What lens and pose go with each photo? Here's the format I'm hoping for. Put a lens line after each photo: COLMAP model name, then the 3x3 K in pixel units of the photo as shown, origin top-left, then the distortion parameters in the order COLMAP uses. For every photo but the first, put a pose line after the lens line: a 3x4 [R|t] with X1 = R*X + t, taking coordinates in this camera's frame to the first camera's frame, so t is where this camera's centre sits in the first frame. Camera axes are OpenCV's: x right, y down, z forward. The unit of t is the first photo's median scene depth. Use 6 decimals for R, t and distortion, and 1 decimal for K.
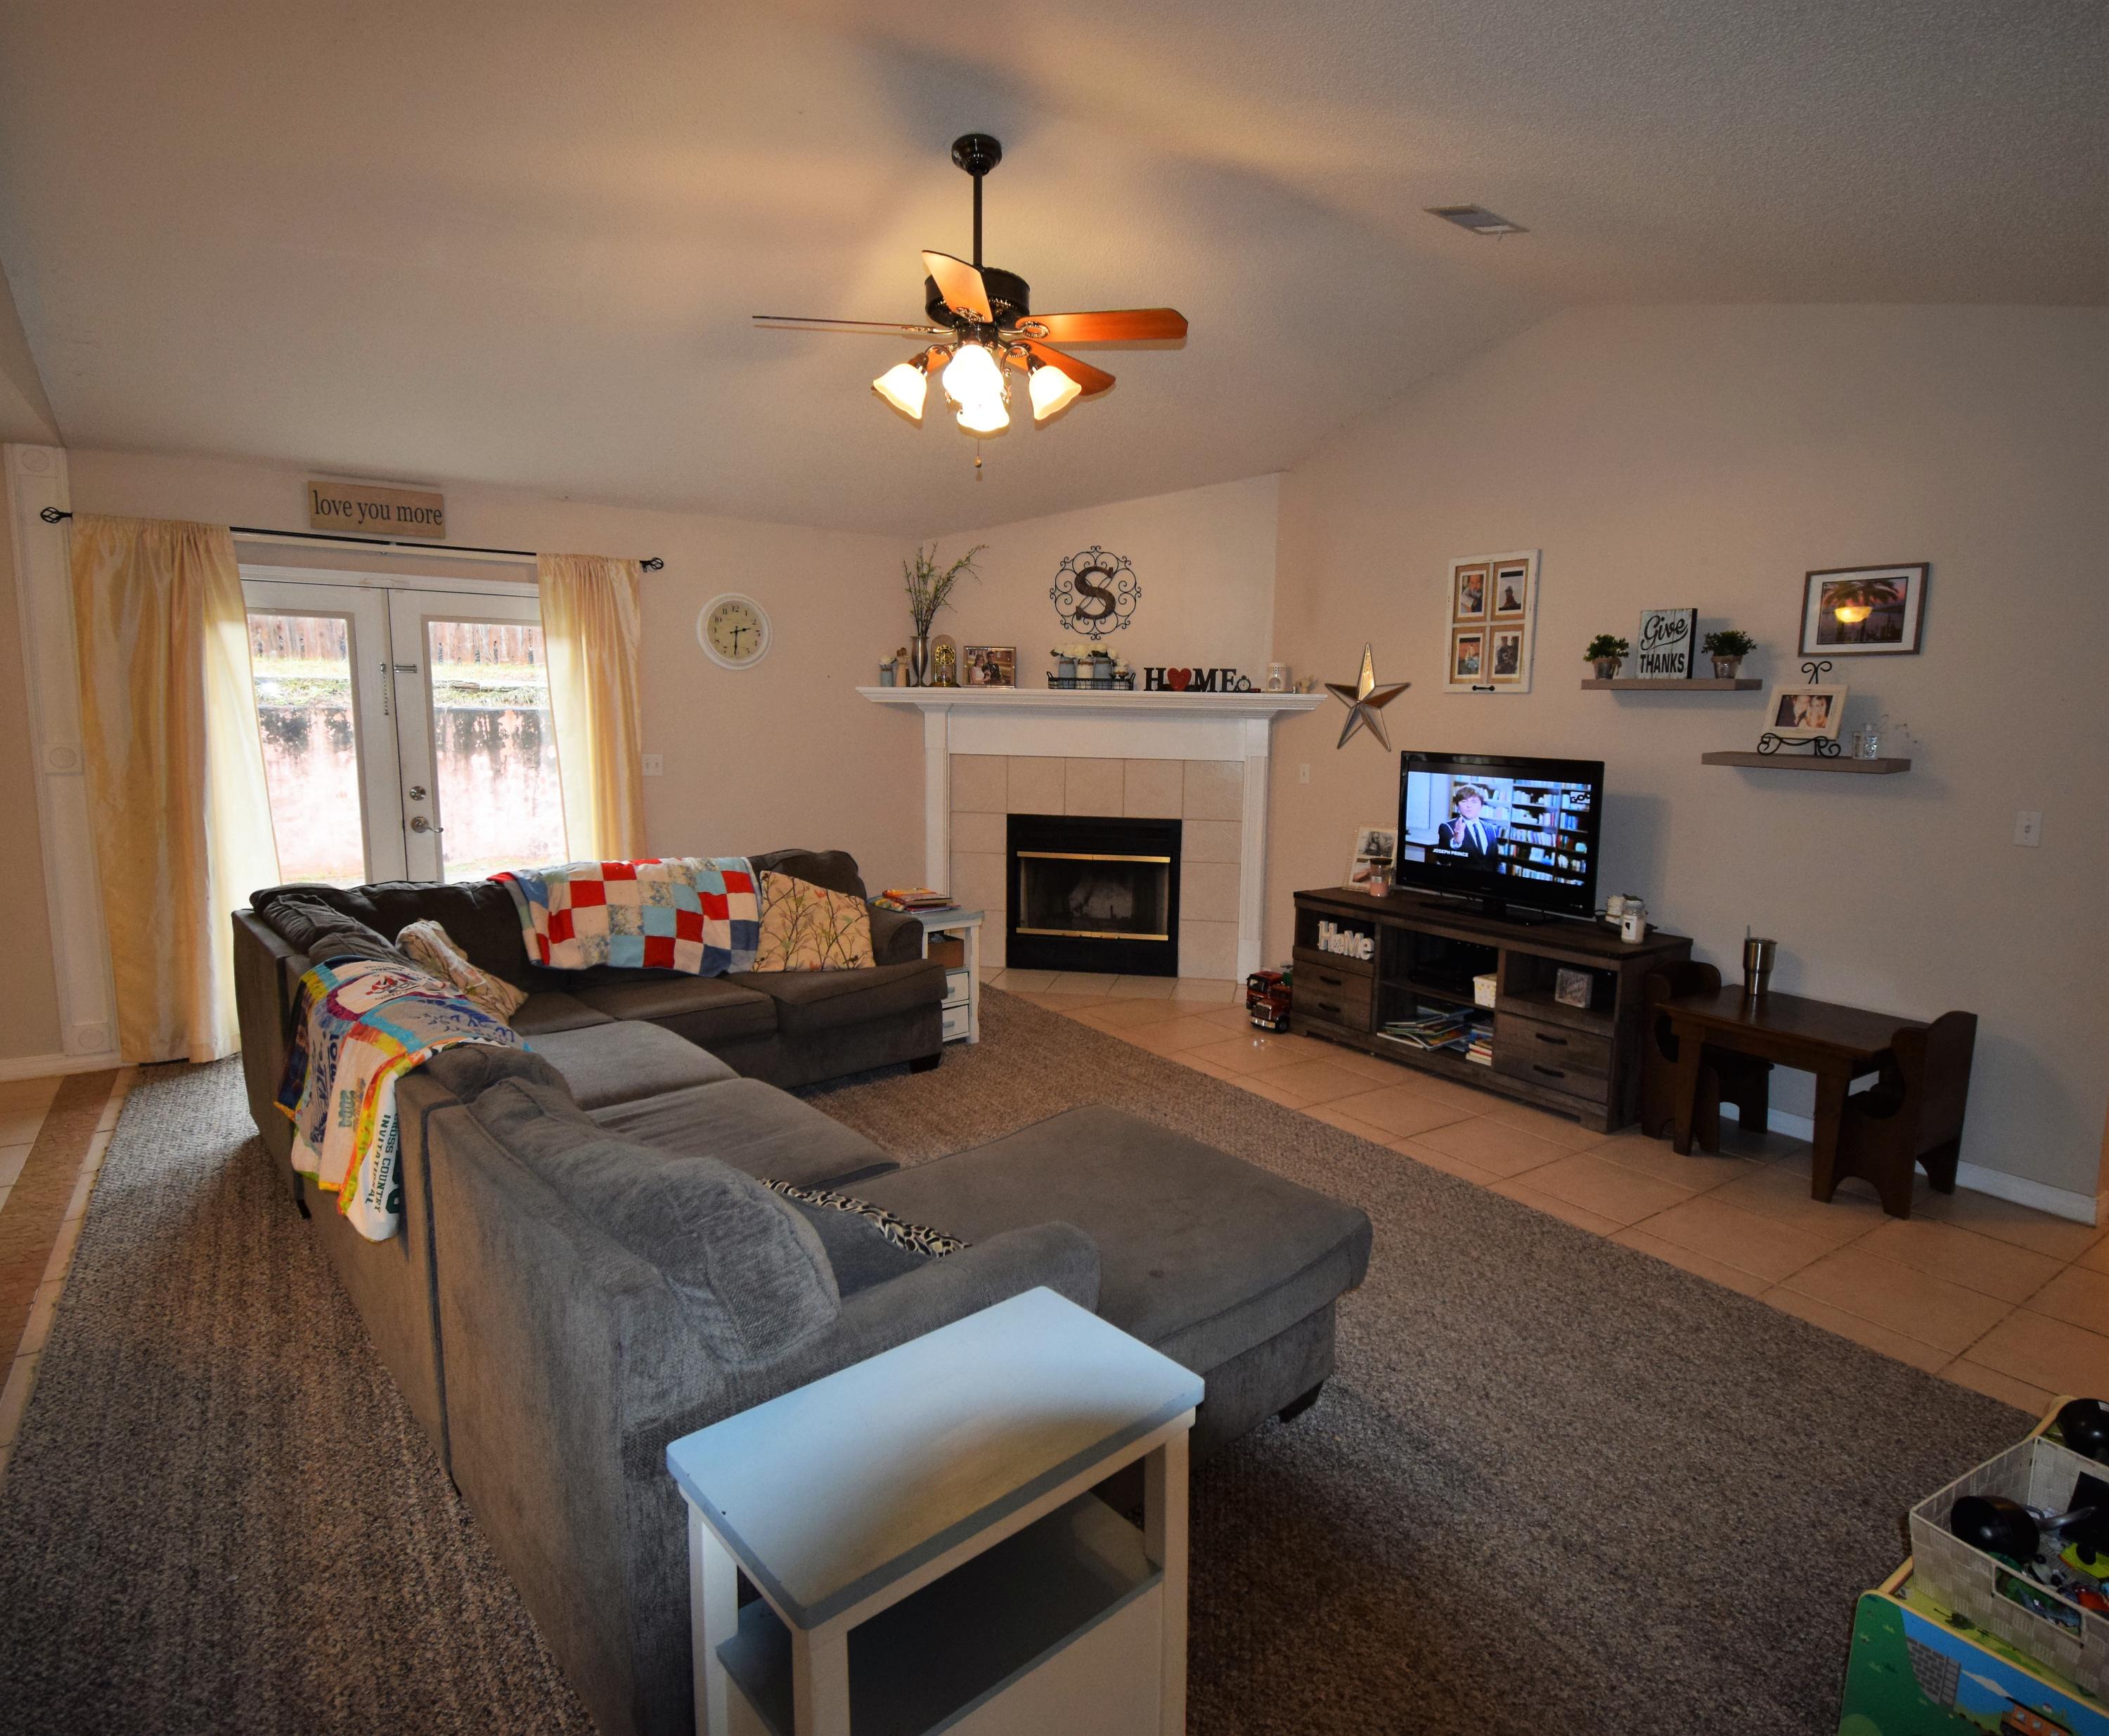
lens RADIAL K [[1141.0, 0, 1054.5], [0, 1141.0, 868.0], [0, 0, 1]] dist [0.003218, -0.029410]
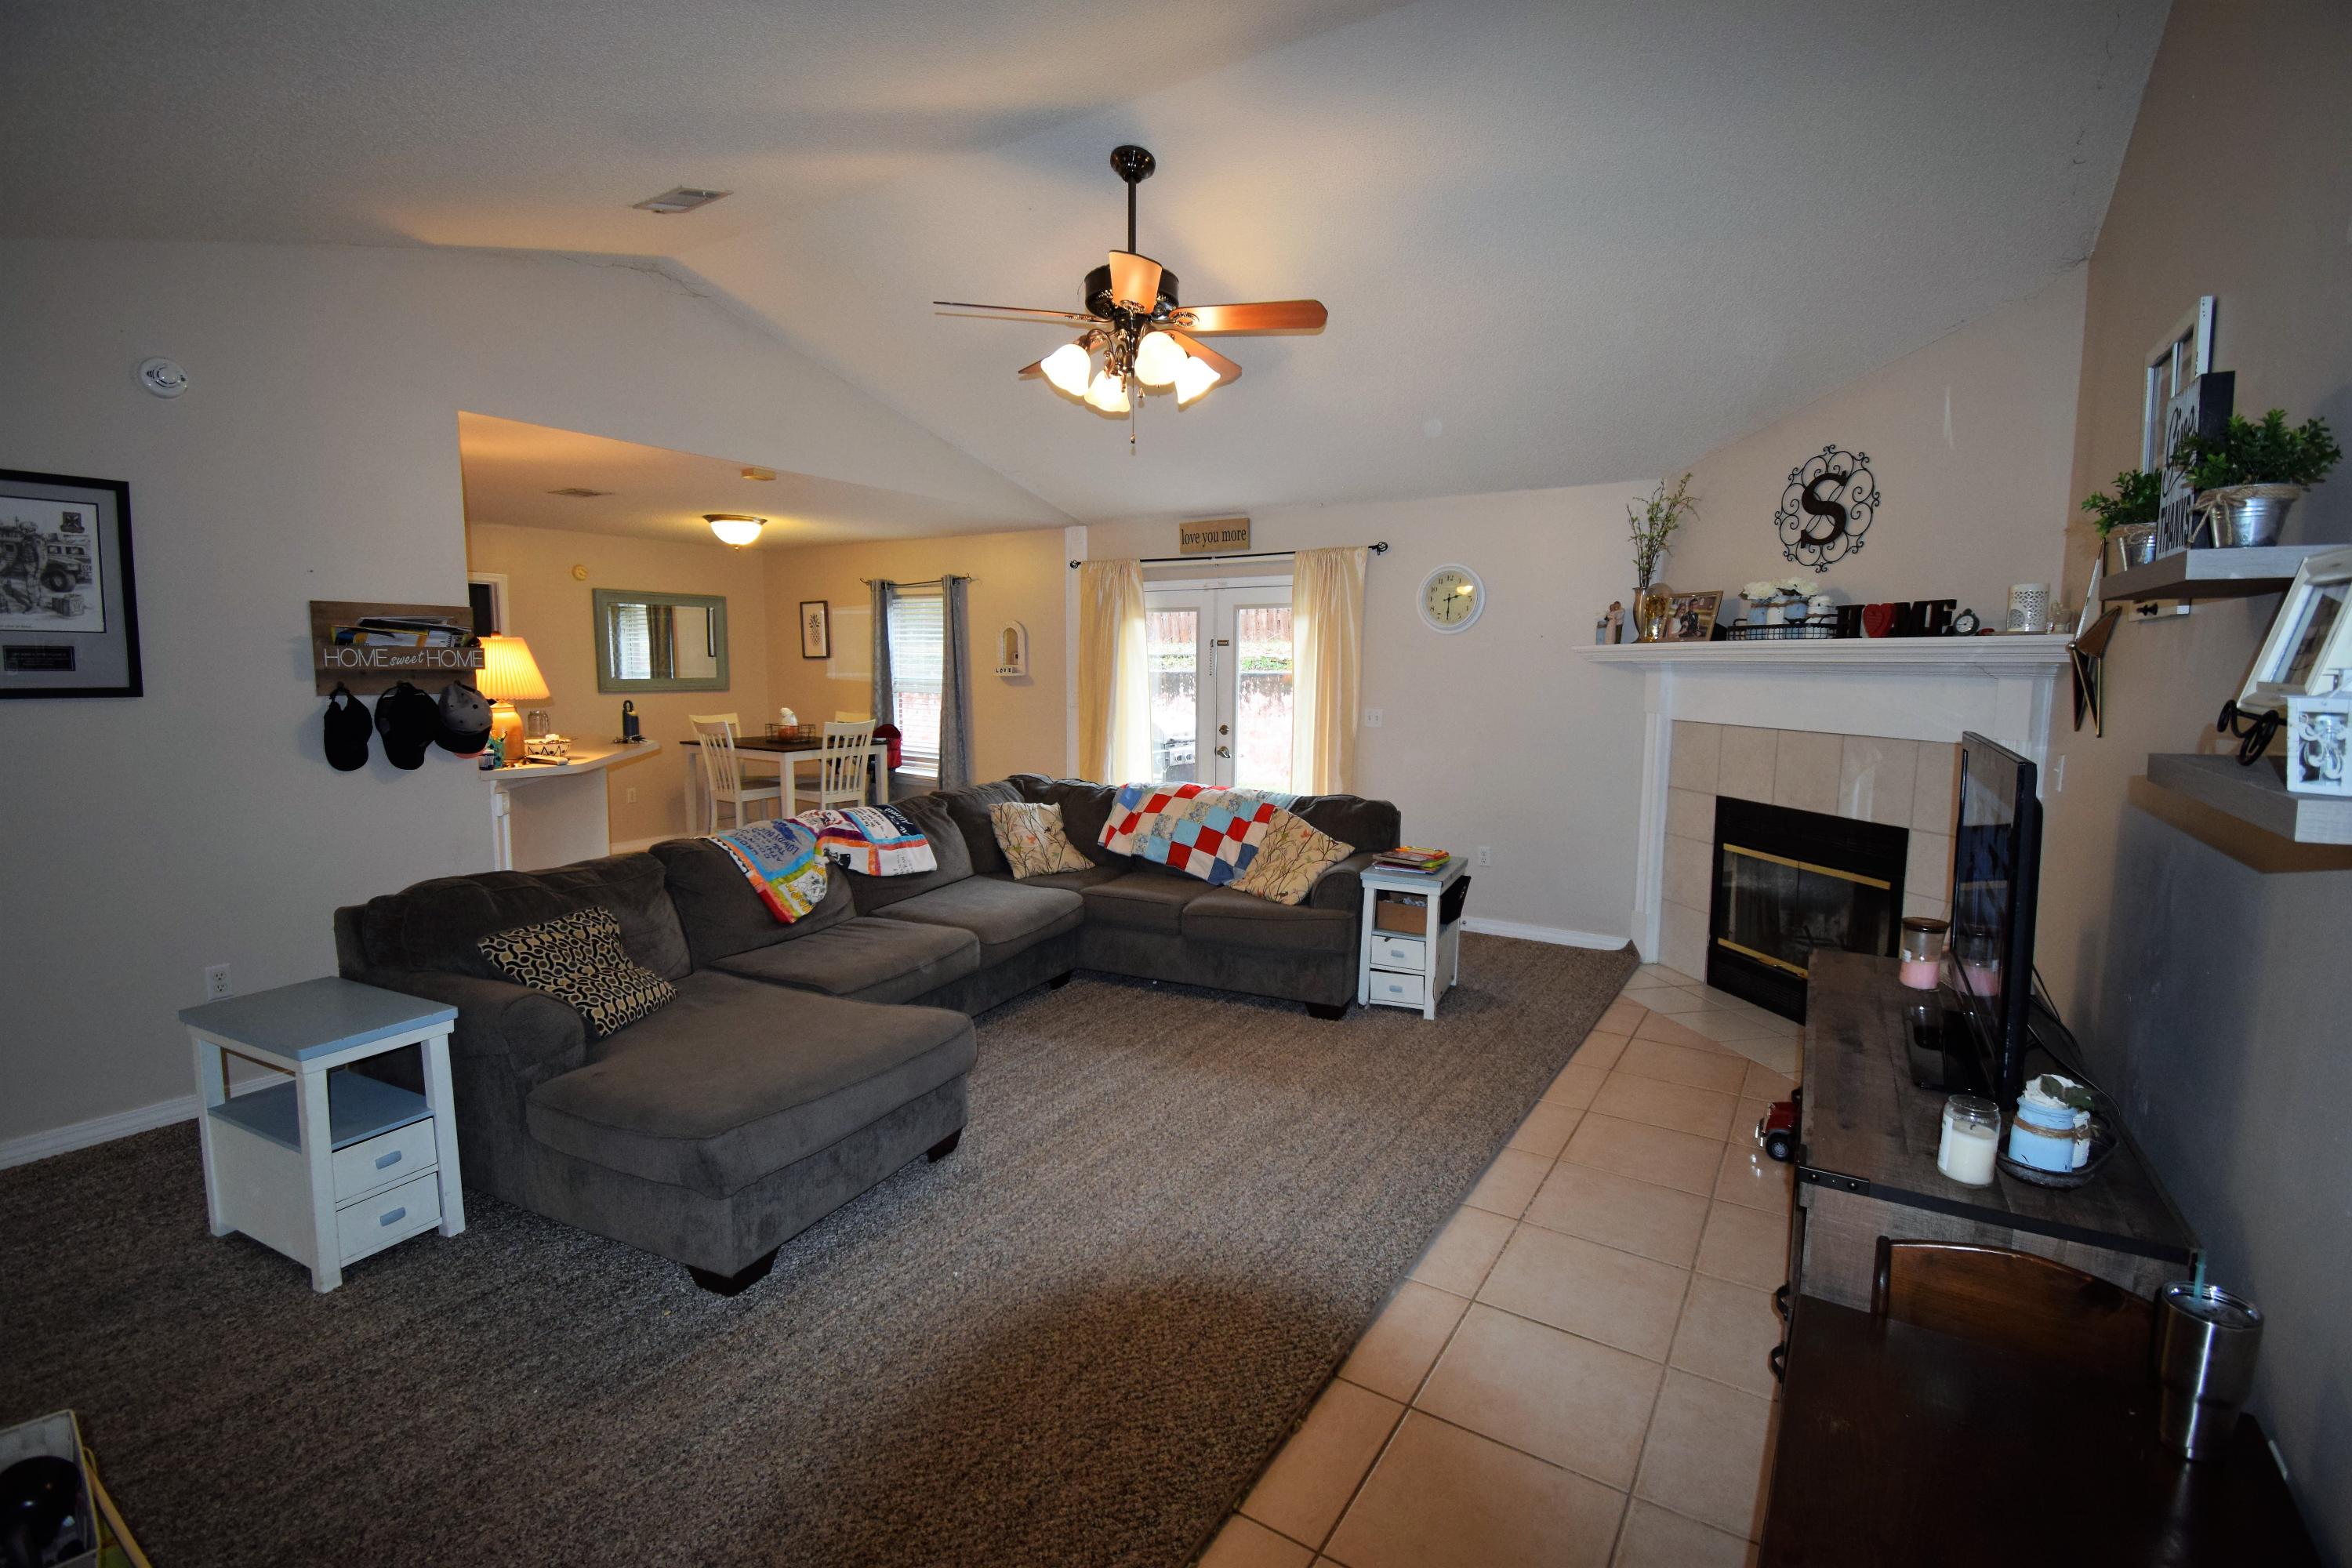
lens RADIAL K [[1015.7, 0, 1190.5], [0, 1015.7, 780.3], [0, 0, 1]] dist [-0.016126, -0.000352]
pose [[0.384688, 0.087378, -0.918901, 0.546610], [-0.128121, 0.990928, 0.040591, -0.045463], [0.914111, 0.102116, 0.392393, 0.428863]]
